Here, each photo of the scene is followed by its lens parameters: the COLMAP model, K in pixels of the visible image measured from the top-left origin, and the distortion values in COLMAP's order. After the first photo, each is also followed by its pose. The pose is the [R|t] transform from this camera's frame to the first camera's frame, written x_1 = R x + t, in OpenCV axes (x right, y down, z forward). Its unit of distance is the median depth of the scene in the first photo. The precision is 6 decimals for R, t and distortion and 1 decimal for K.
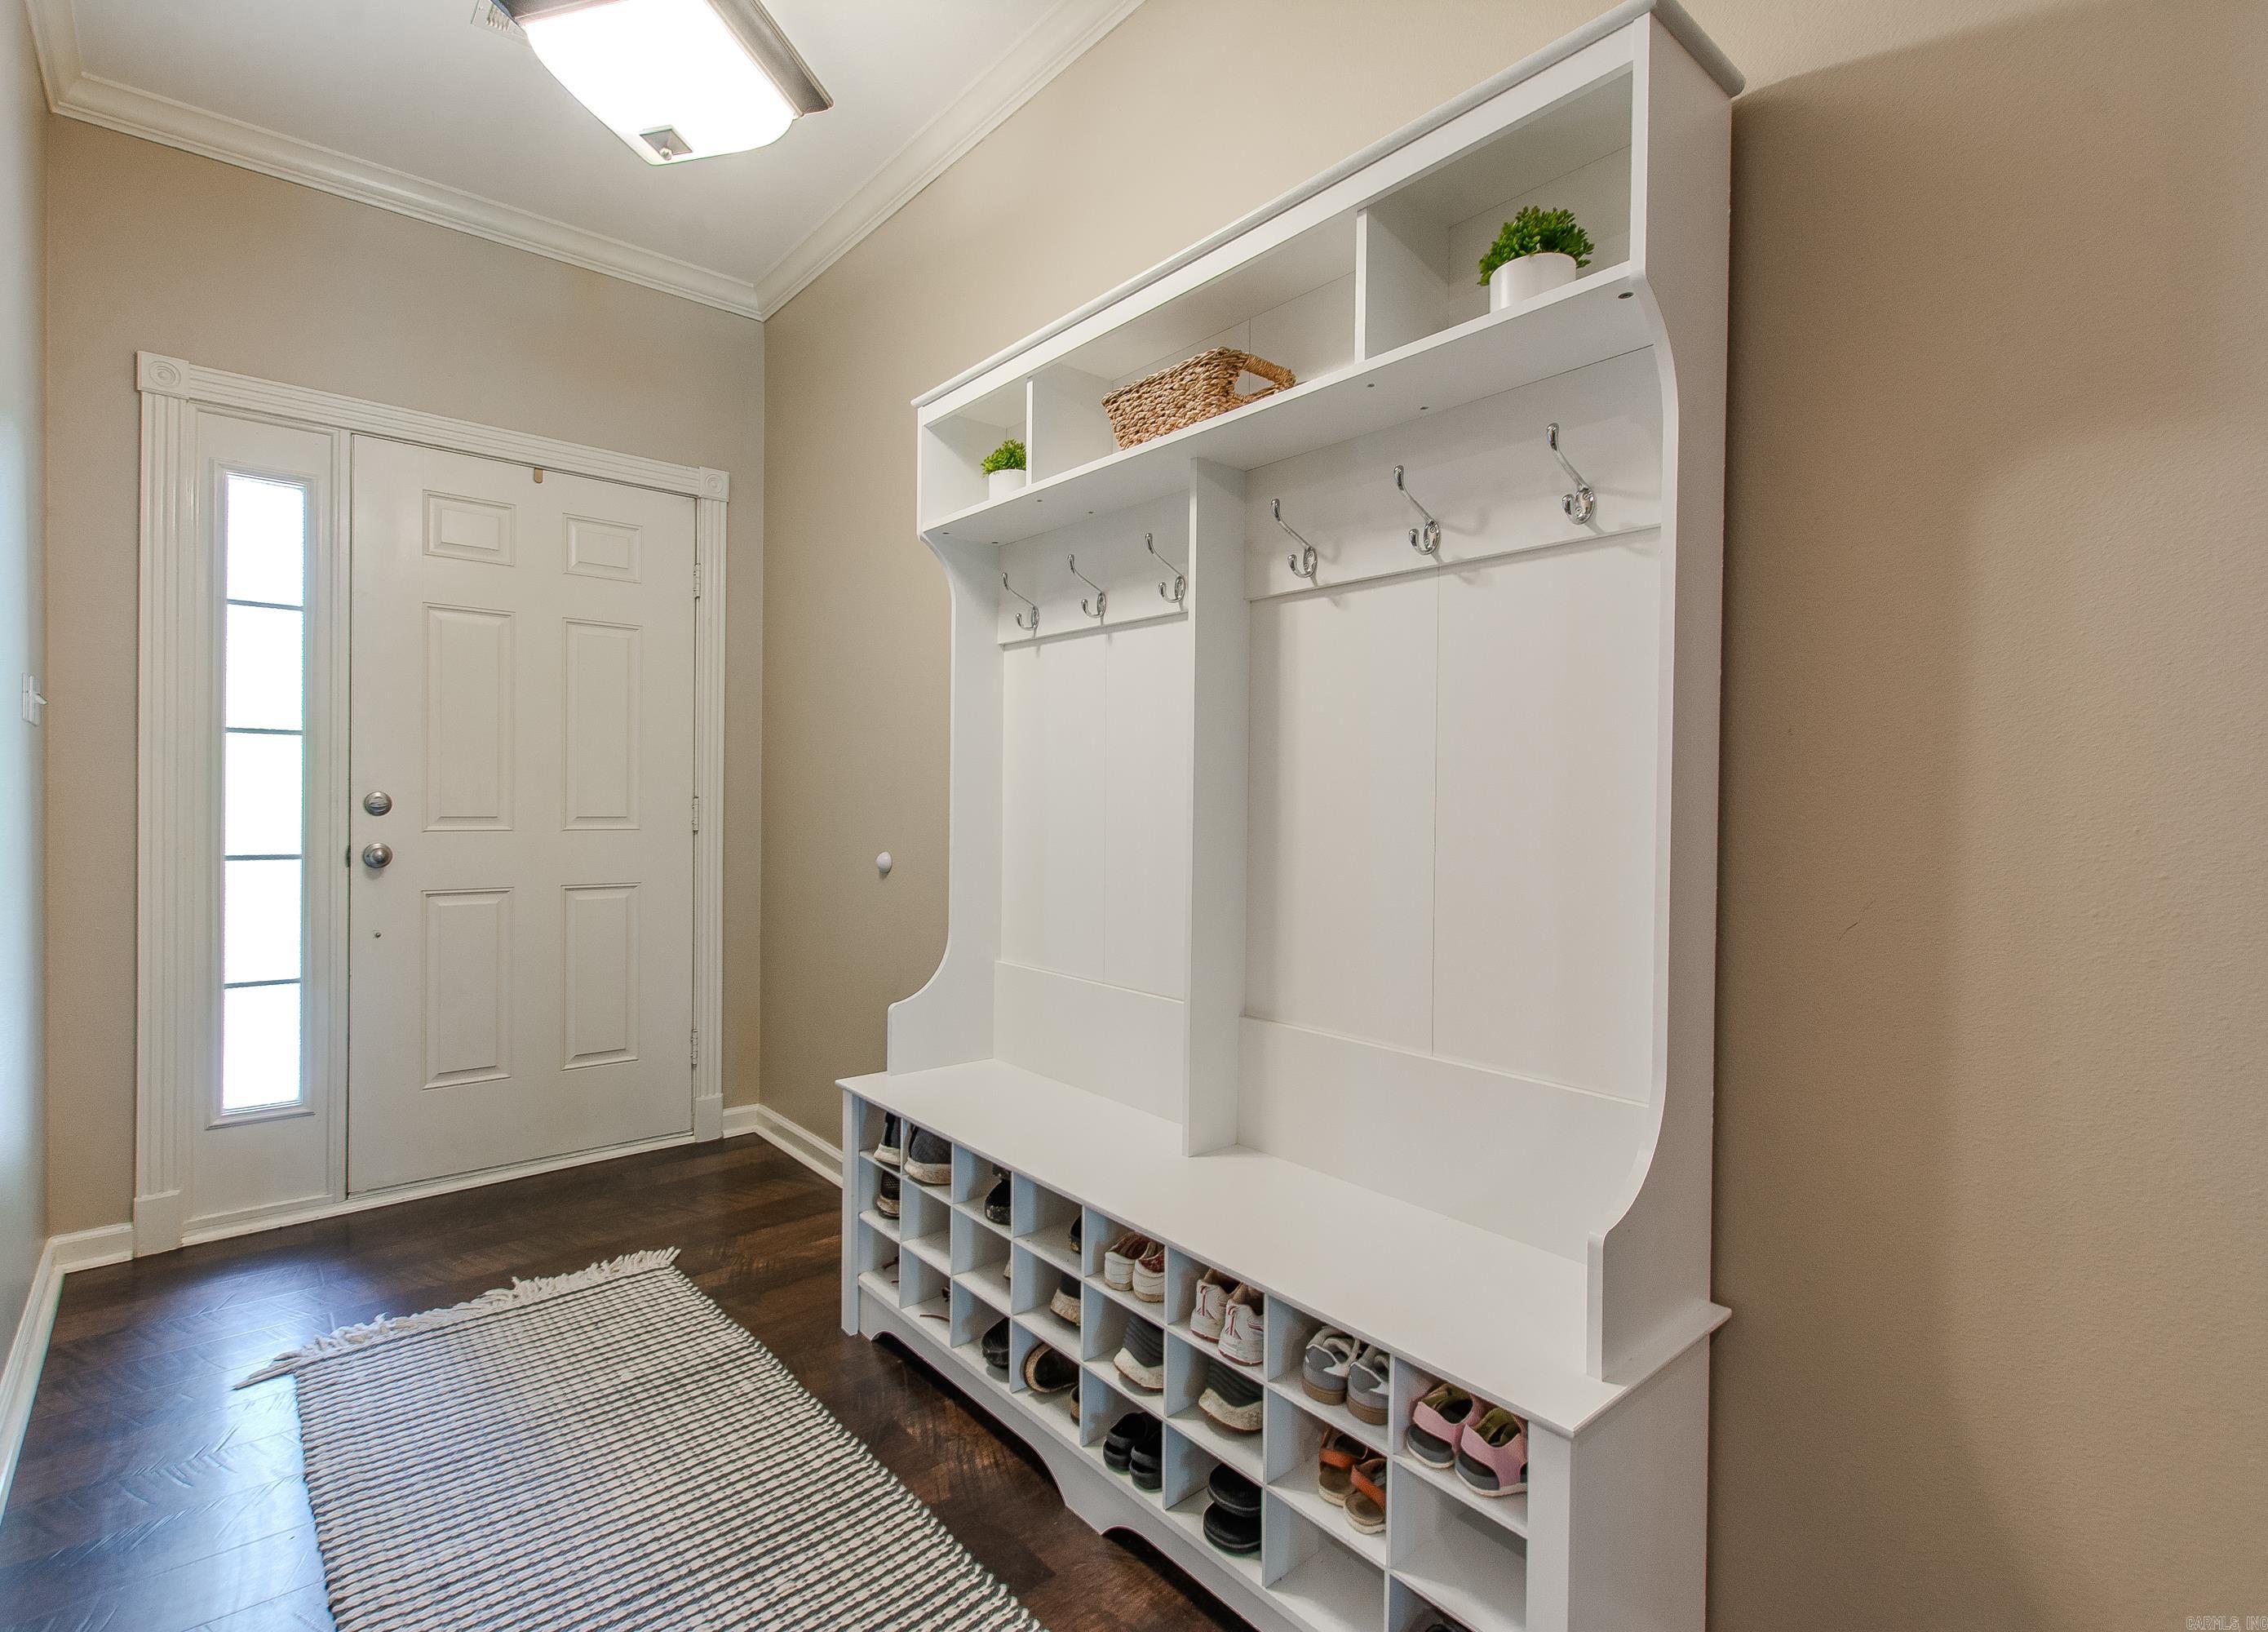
lens RADIAL K [[1082.5, 0, 1102.1], [0, 1082.5, 811.4], [0, 0, 1]] dist [-0.001939, 0.000512]
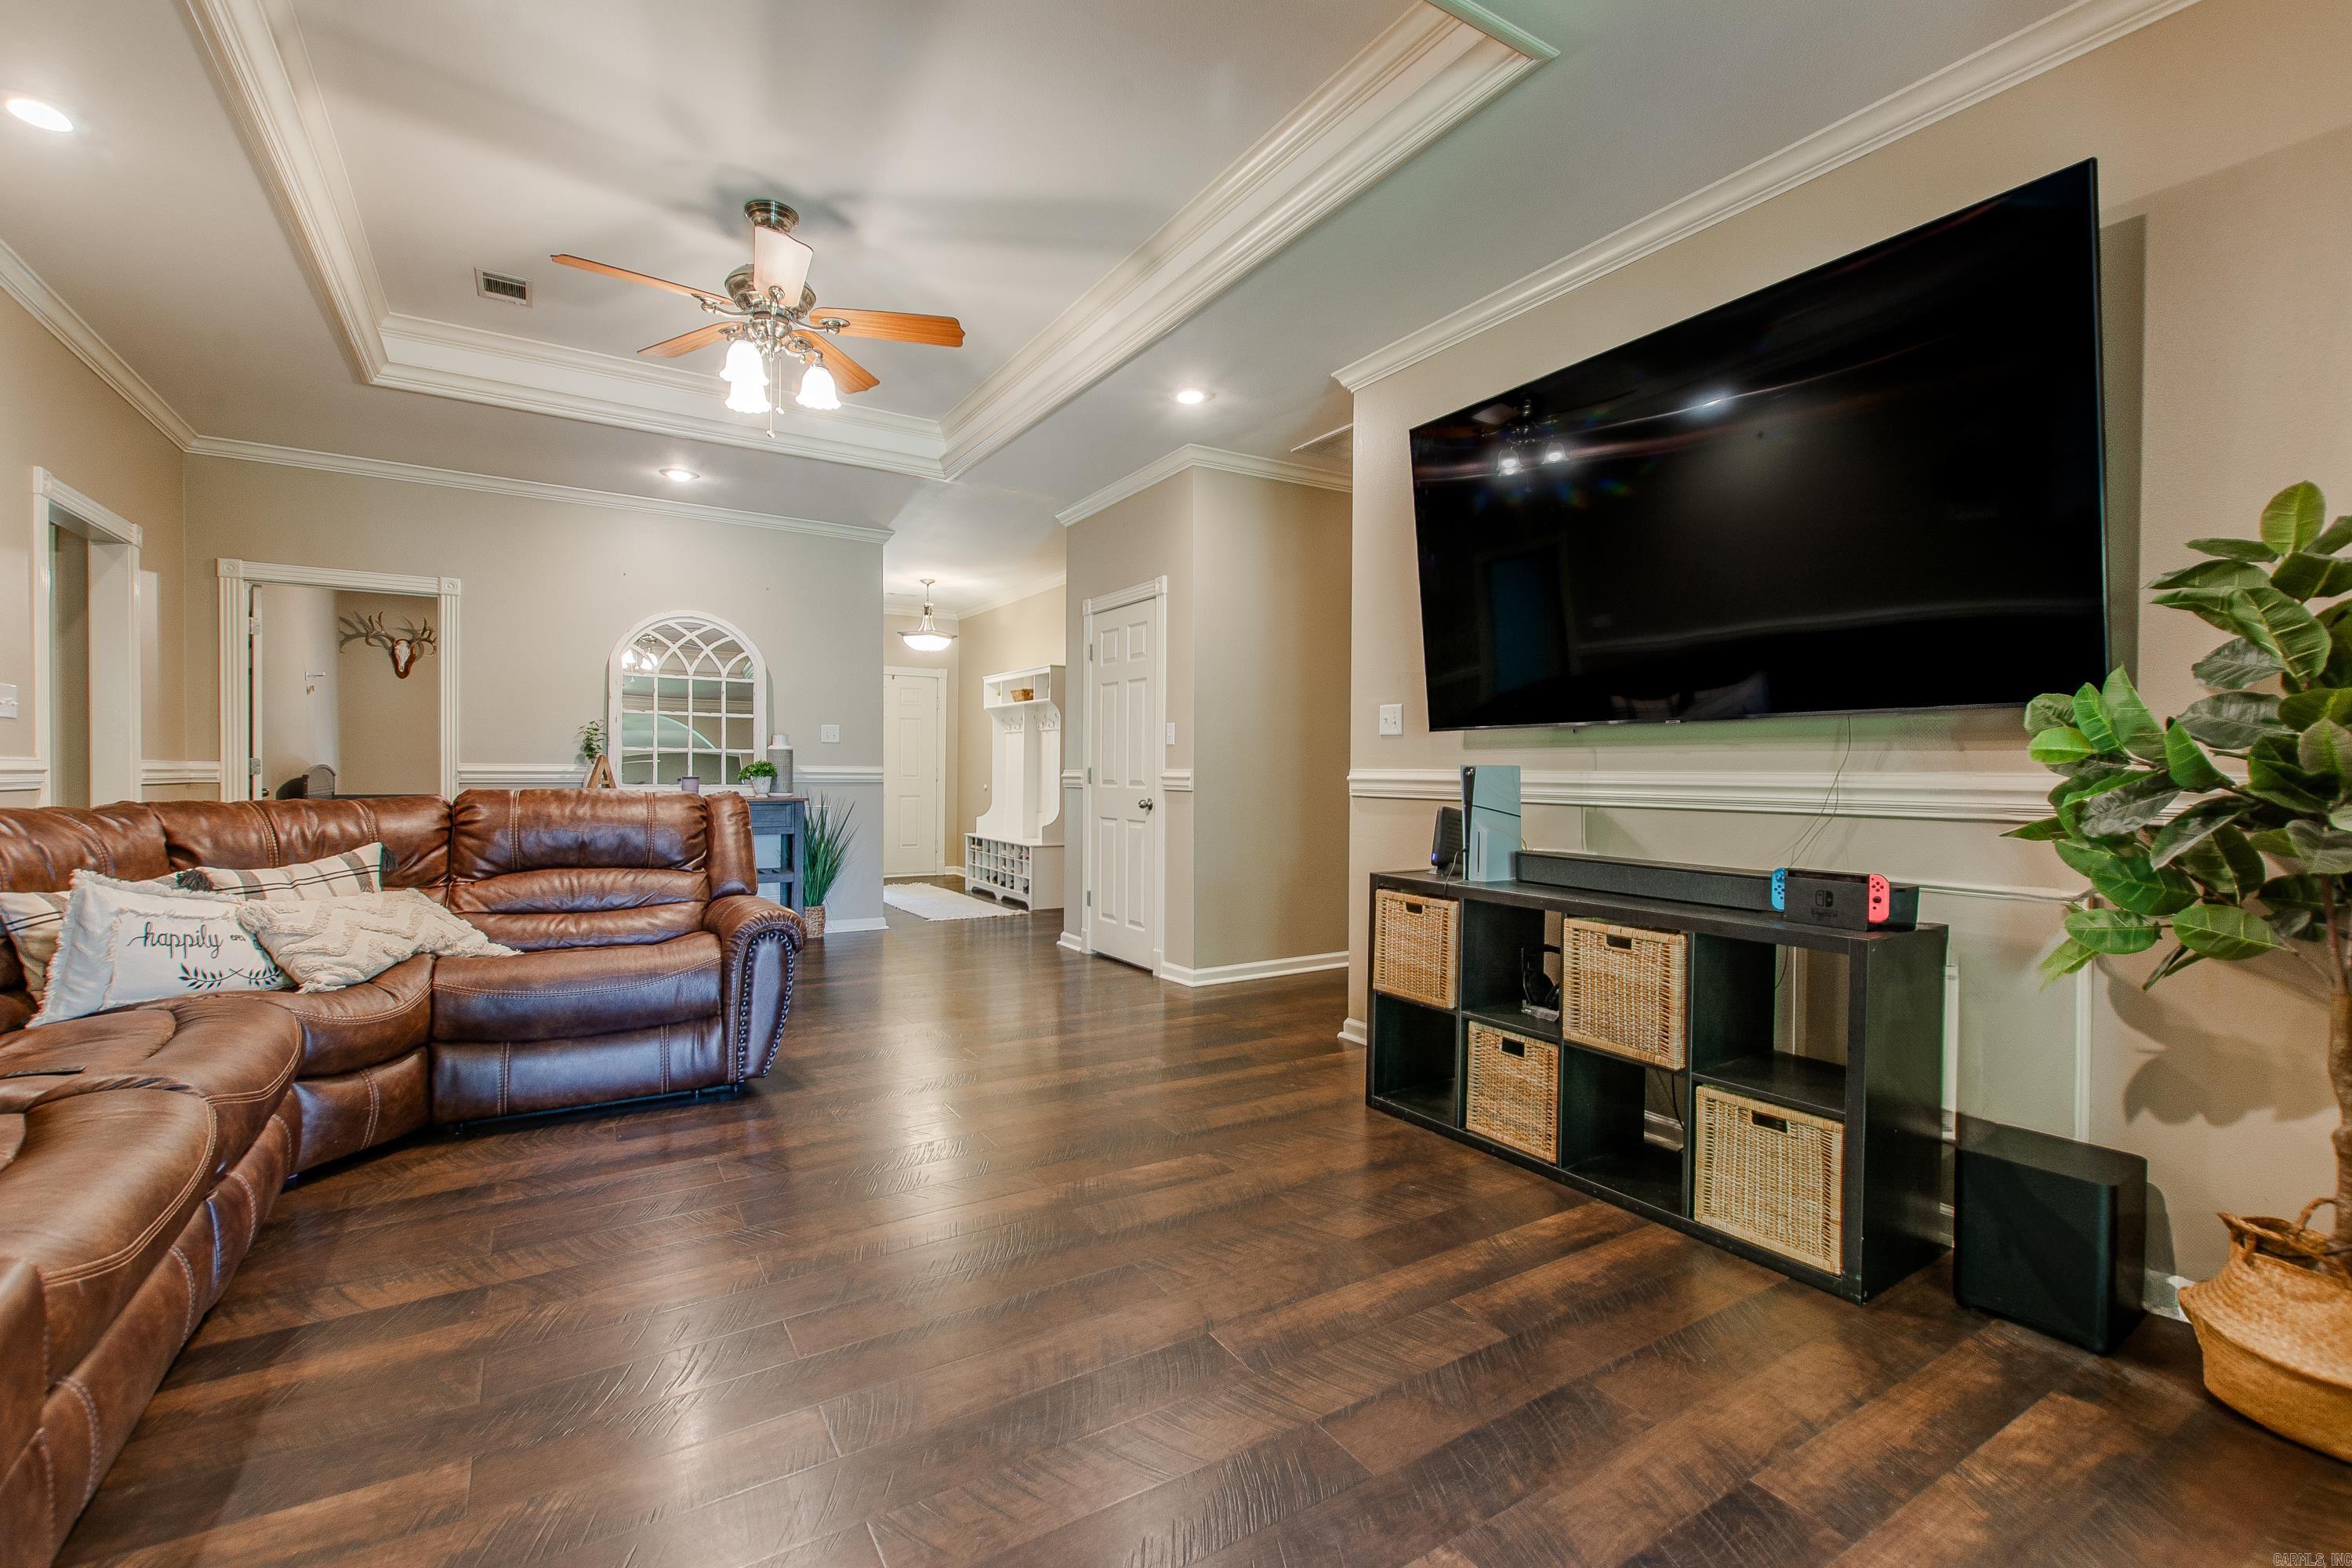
lens RADIAL K [[1015.2, 0, 1176.0], [0, 1015.2, 780.8], [0, 0, 1]] dist [0.008064, -0.000716]
pose [[0.988083, 0.001948, -0.153910, 1.260833], [-0.002334, 0.999995, -0.002328, 0.039976], [0.153904, 0.002659, 0.988082, -3.017508]]
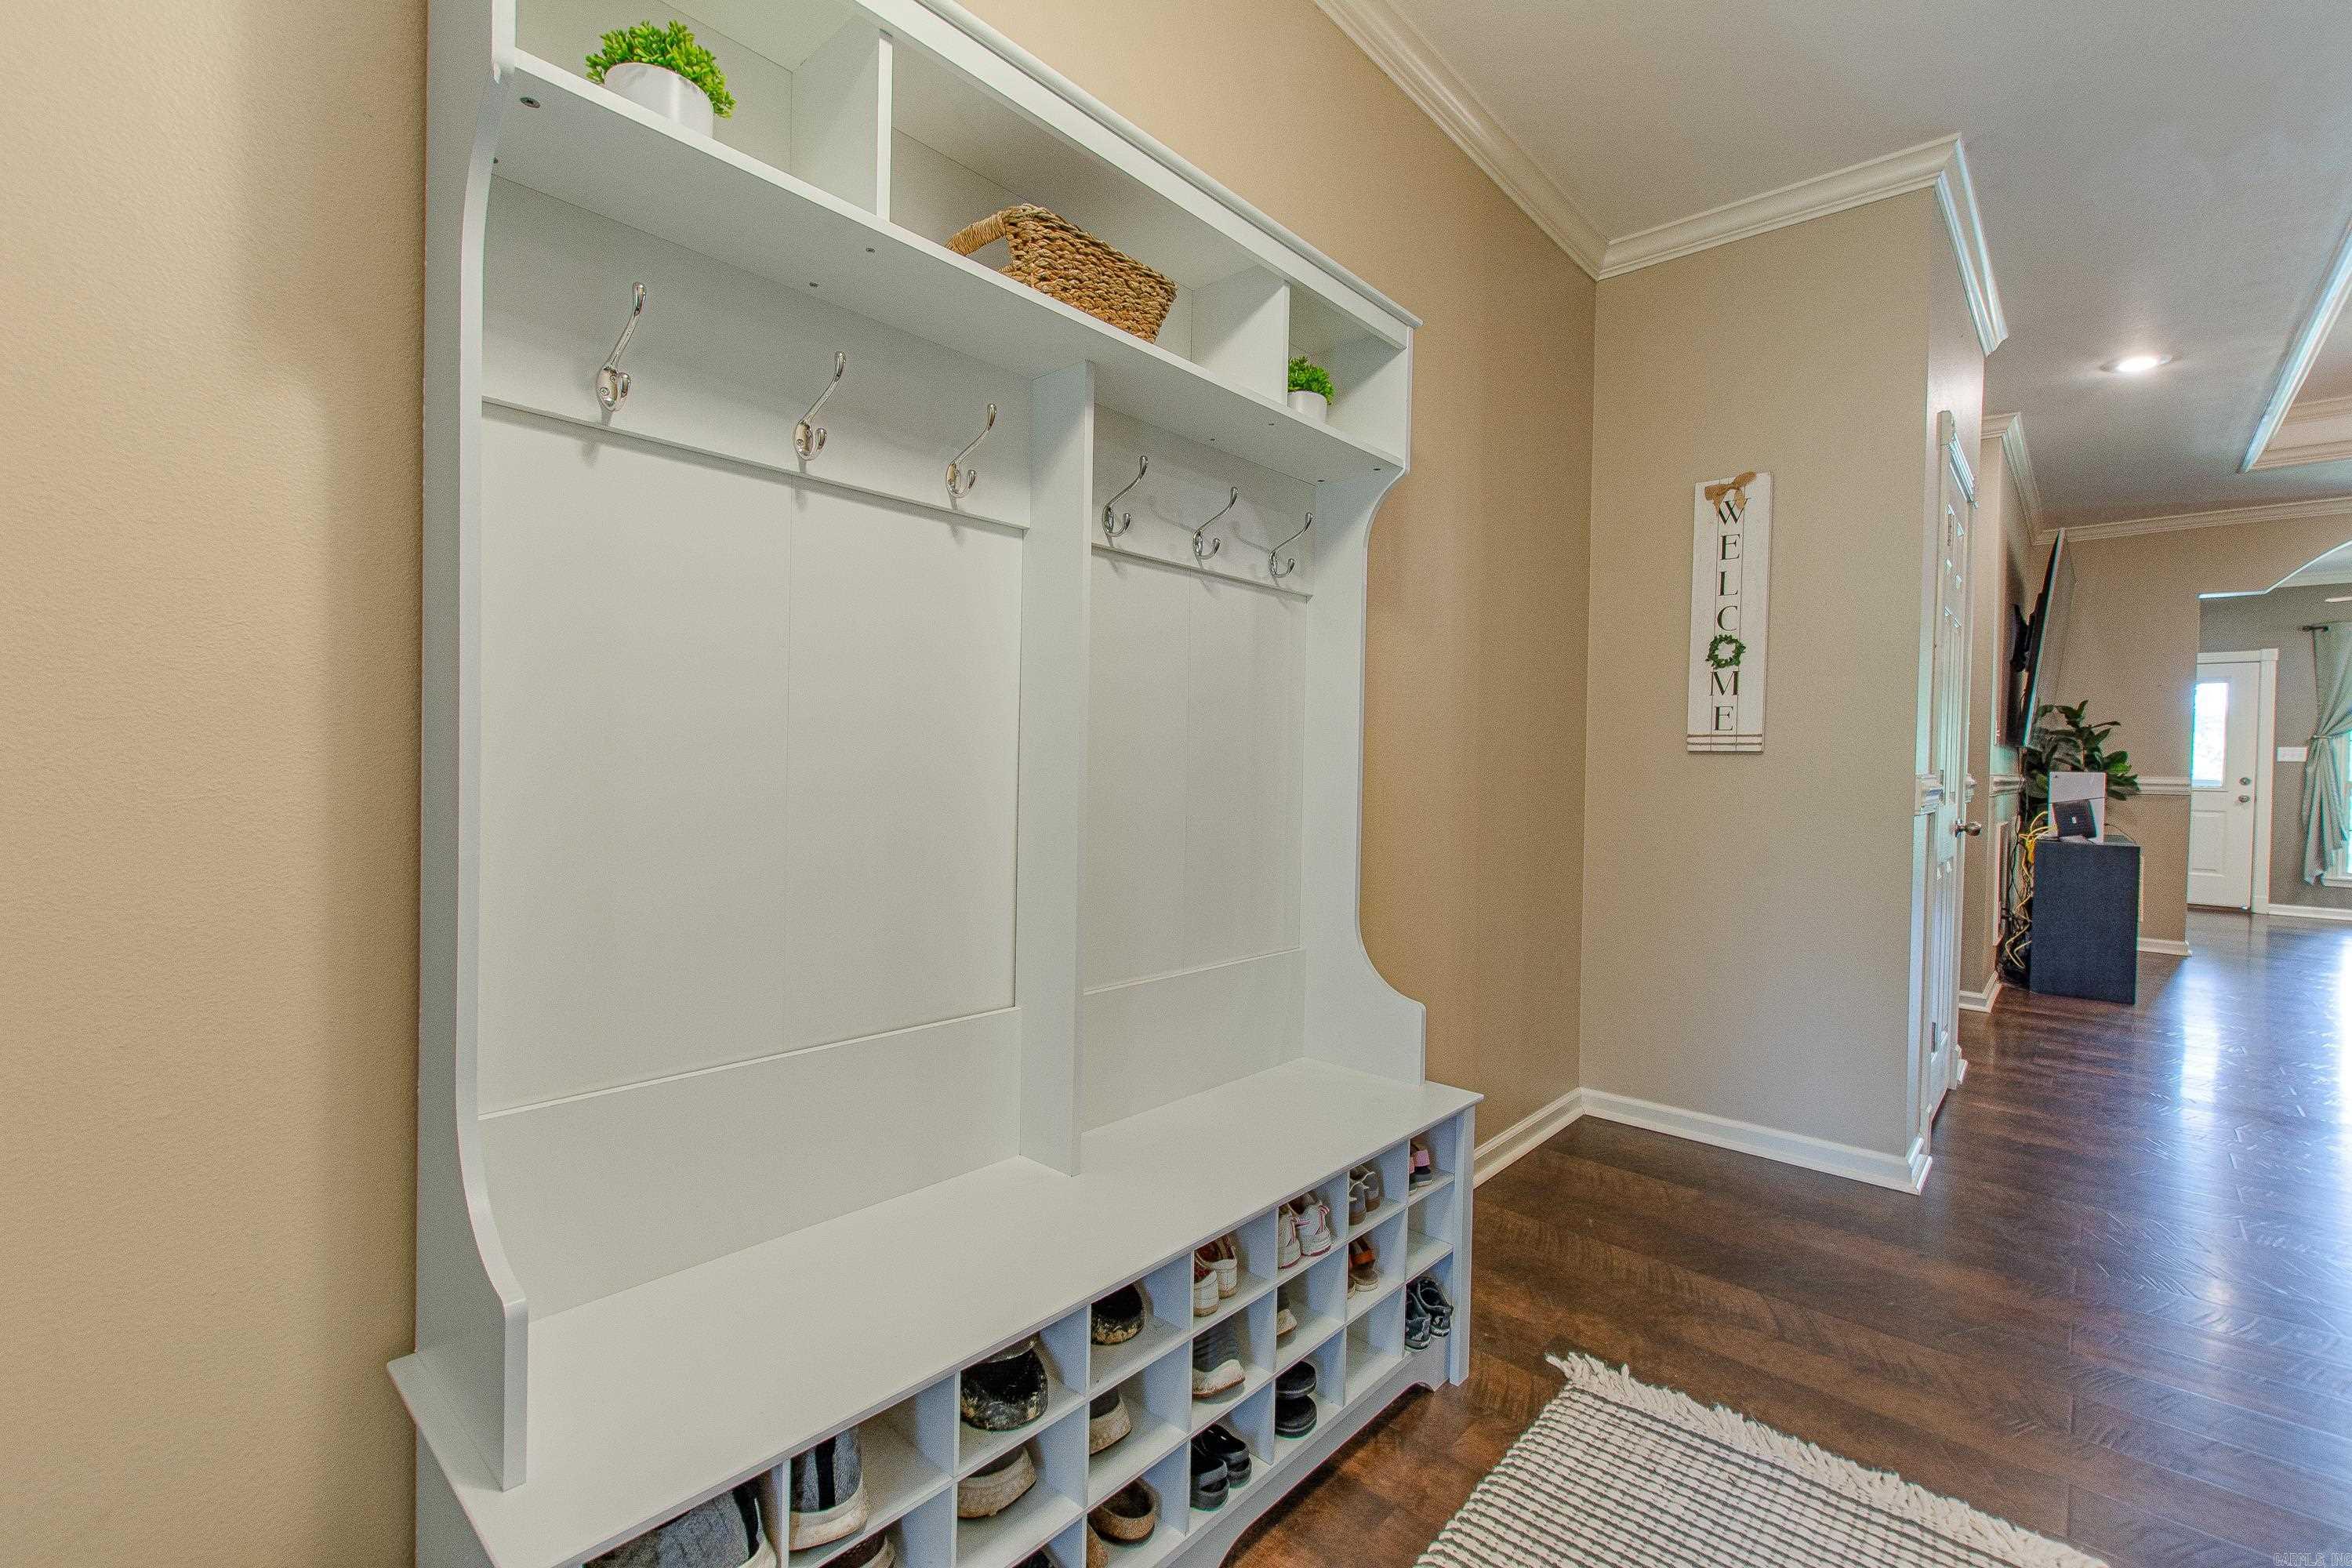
lens RADIAL K [[1015.2, 0, 1176.0], [0, 1015.2, 780.8], [0, 0, 1]] dist [0.008064, -0.000716]
pose [[-0.132235, -0.055020, 0.989690, -0.567239], [-0.033020, 0.998149, 0.051079, -0.034288], [-0.990668, -0.025925, -0.133807, 0.814798]]
